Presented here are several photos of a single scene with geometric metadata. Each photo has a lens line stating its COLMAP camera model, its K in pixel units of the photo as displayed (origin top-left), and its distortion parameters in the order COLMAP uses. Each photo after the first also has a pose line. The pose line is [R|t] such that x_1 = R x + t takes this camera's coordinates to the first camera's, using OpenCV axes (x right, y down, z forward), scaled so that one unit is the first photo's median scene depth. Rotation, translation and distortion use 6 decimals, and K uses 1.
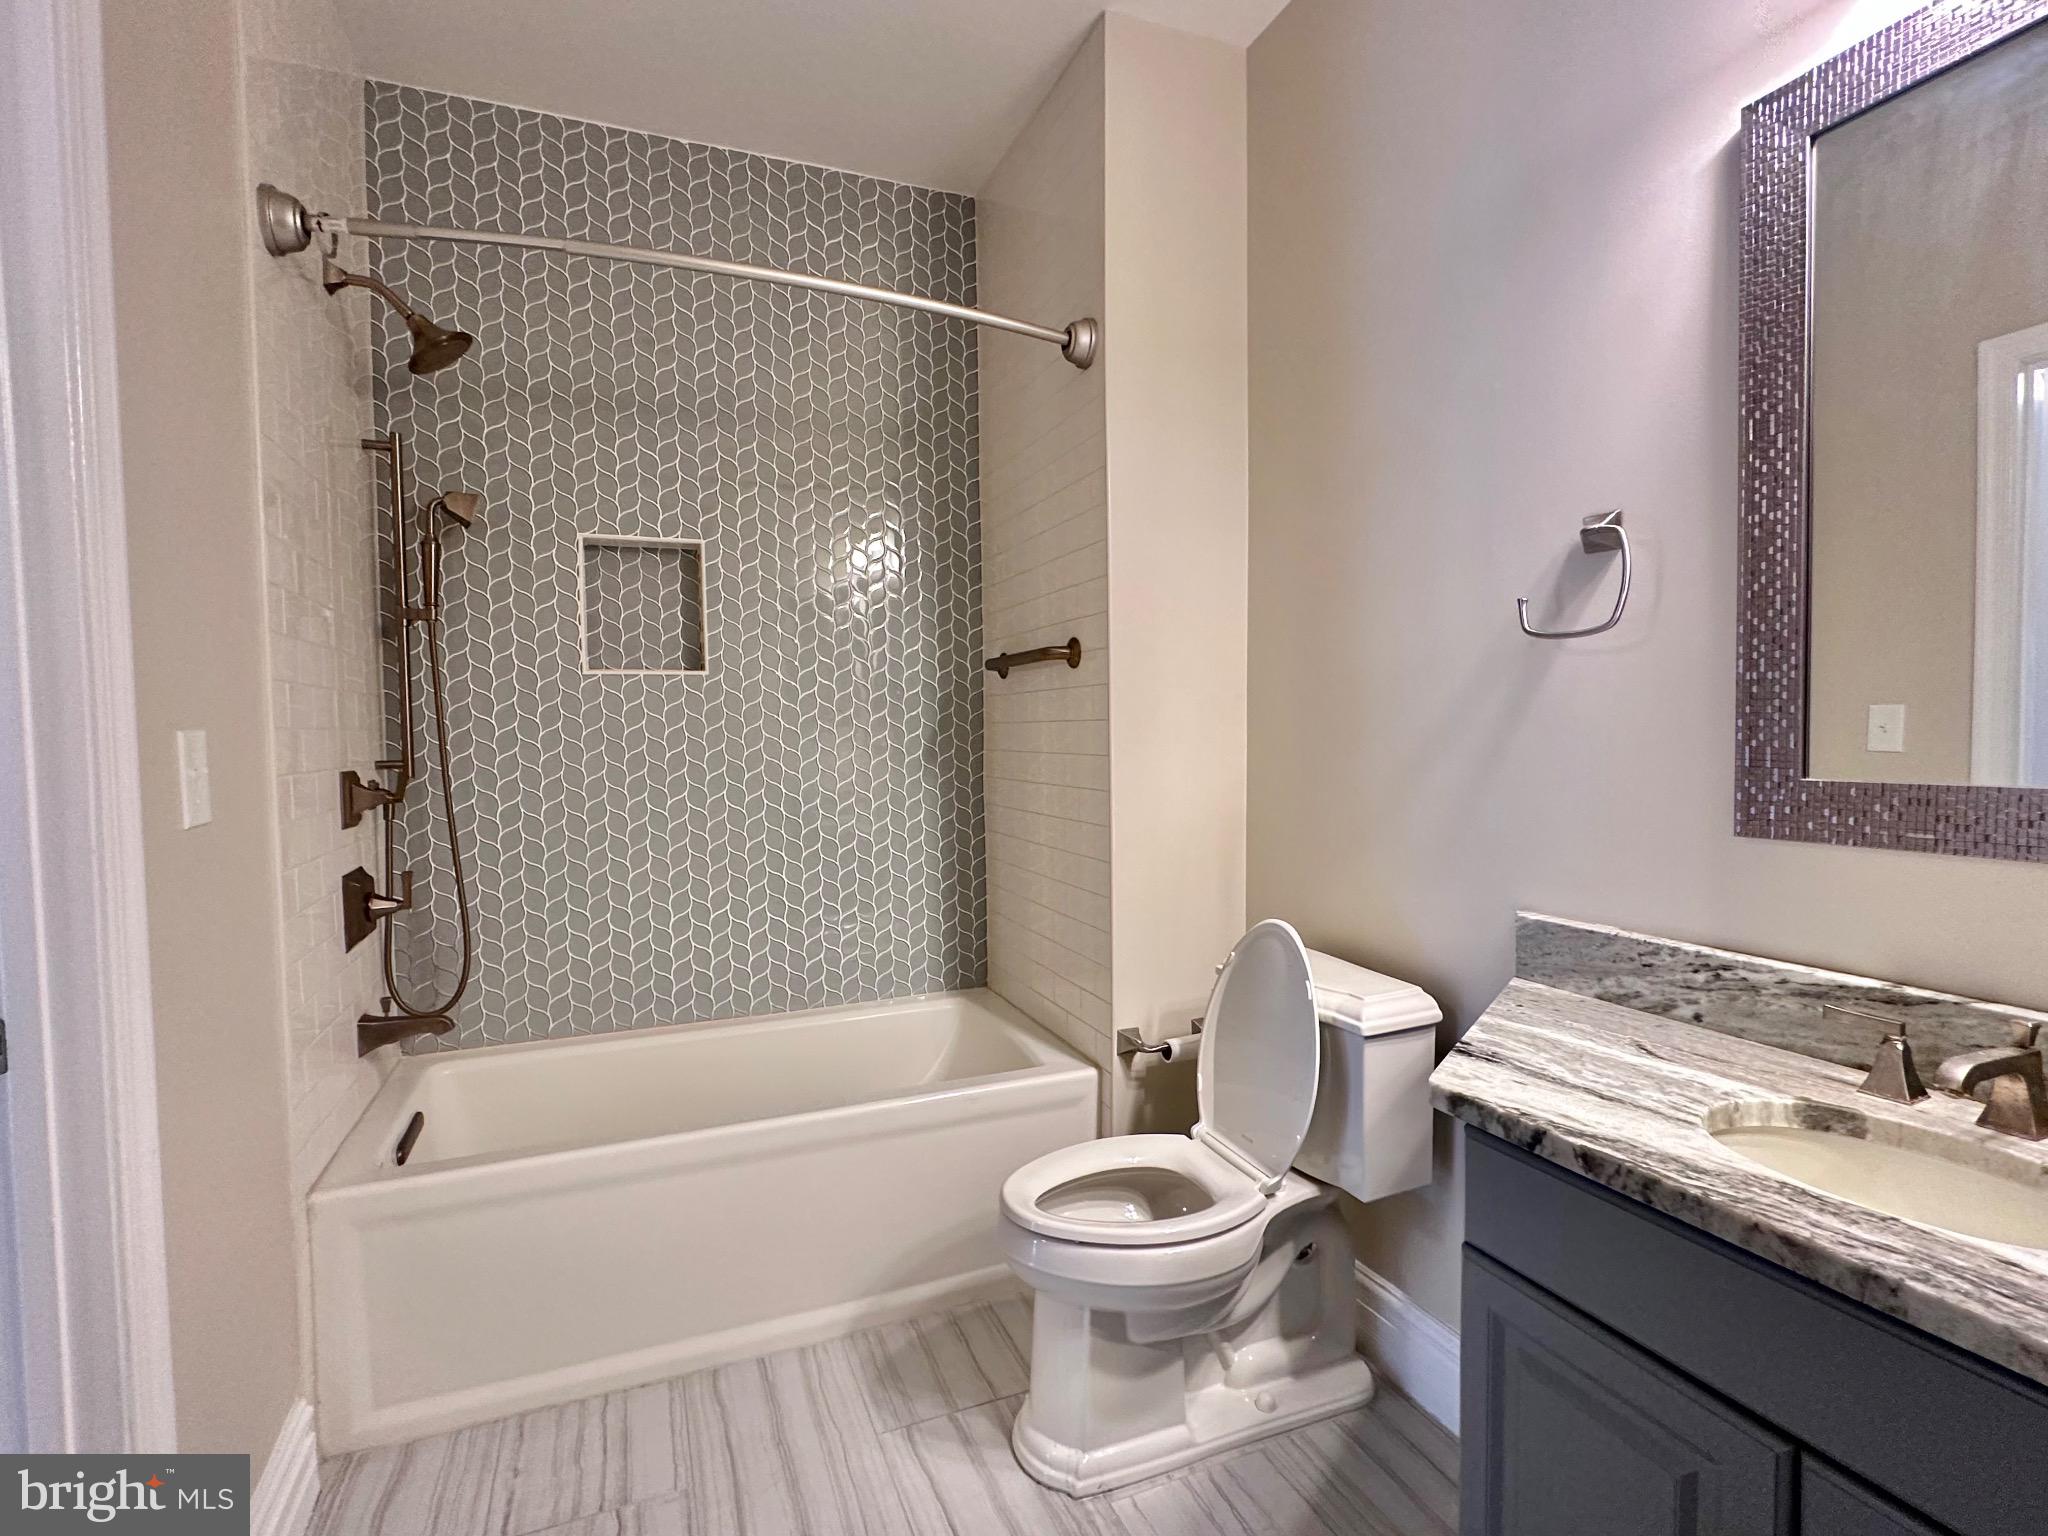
lens RADIAL K [[975.9, 0, 1018.7], [0, 975.9, 776.4], [0, 0, 1]] dist [-0.004909, 0.000968]
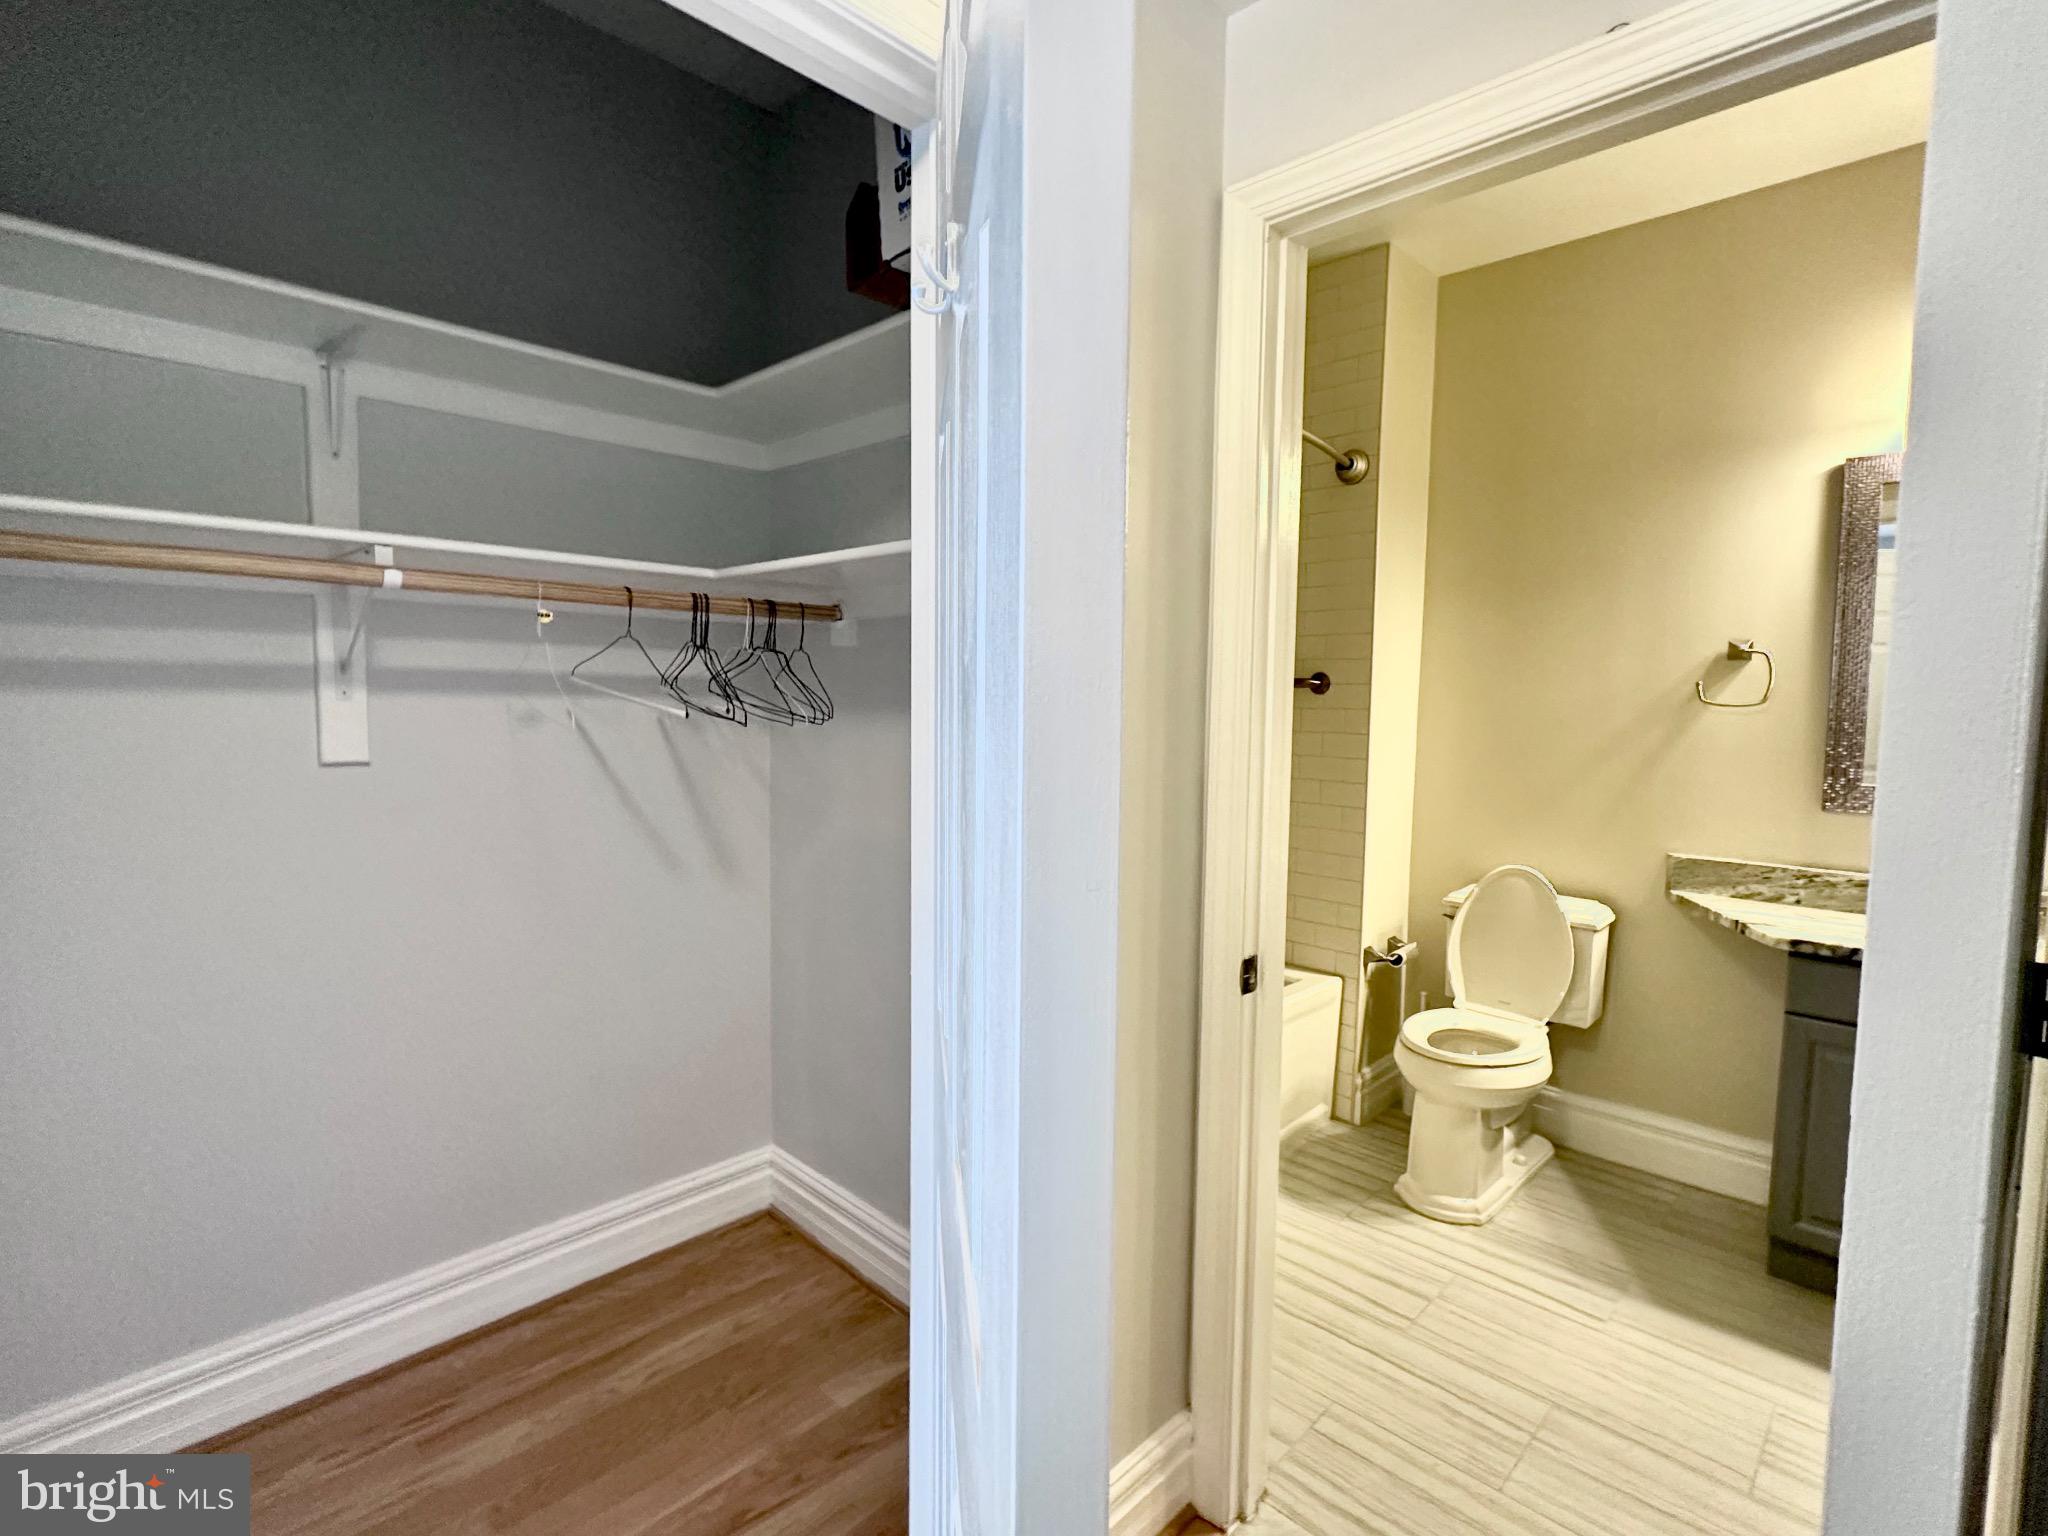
lens RADIAL K [[975.9, 0, 1025.4], [0, 975.9, 766.8], [0, 0, 1]] dist [-0.004909, 0.000968]
pose [[0.918524, -0.004286, 0.395343, -1.264127], [-0.006316, 0.999655, 0.025511, -0.058364], [-0.395316, -0.025929, 0.918179, -0.167748]]
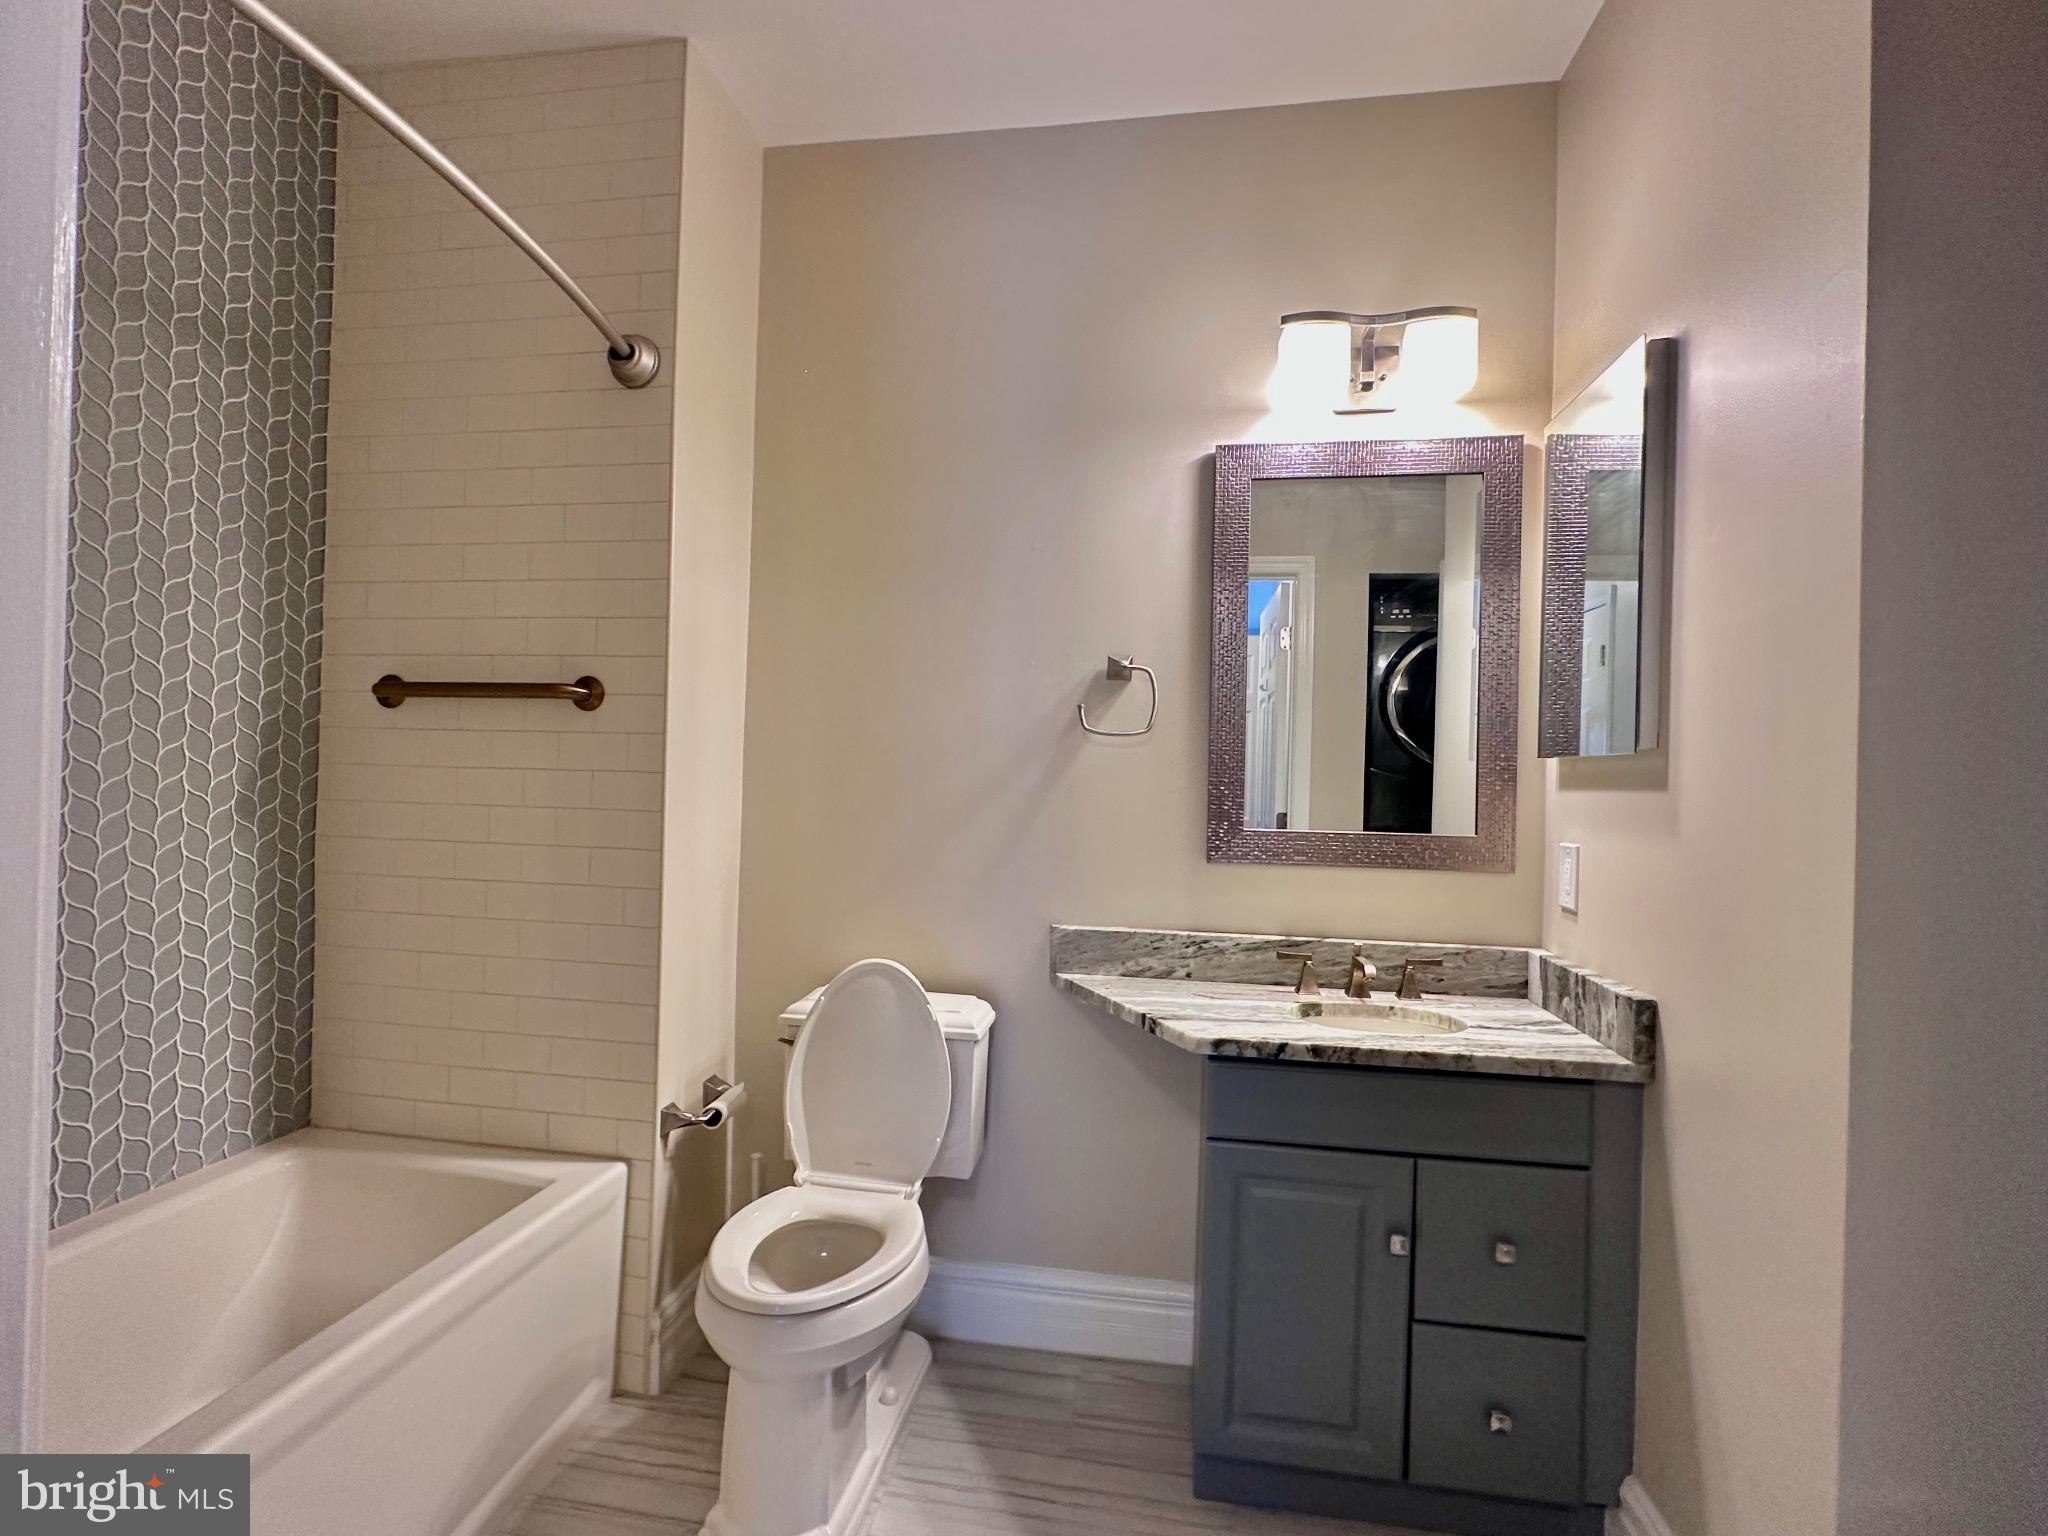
lens RADIAL K [[975.9, 0, 1022.5], [0, 975.9, 774.7], [0, 0, 1]] dist [-0.004909, 0.000968]
pose [[0.522626, 0.027968, 0.852103, -0.695783], [0.008642, 0.999237, -0.038098, -0.024040], [-0.852518, 0.027275, 0.521986, 0.300302]]
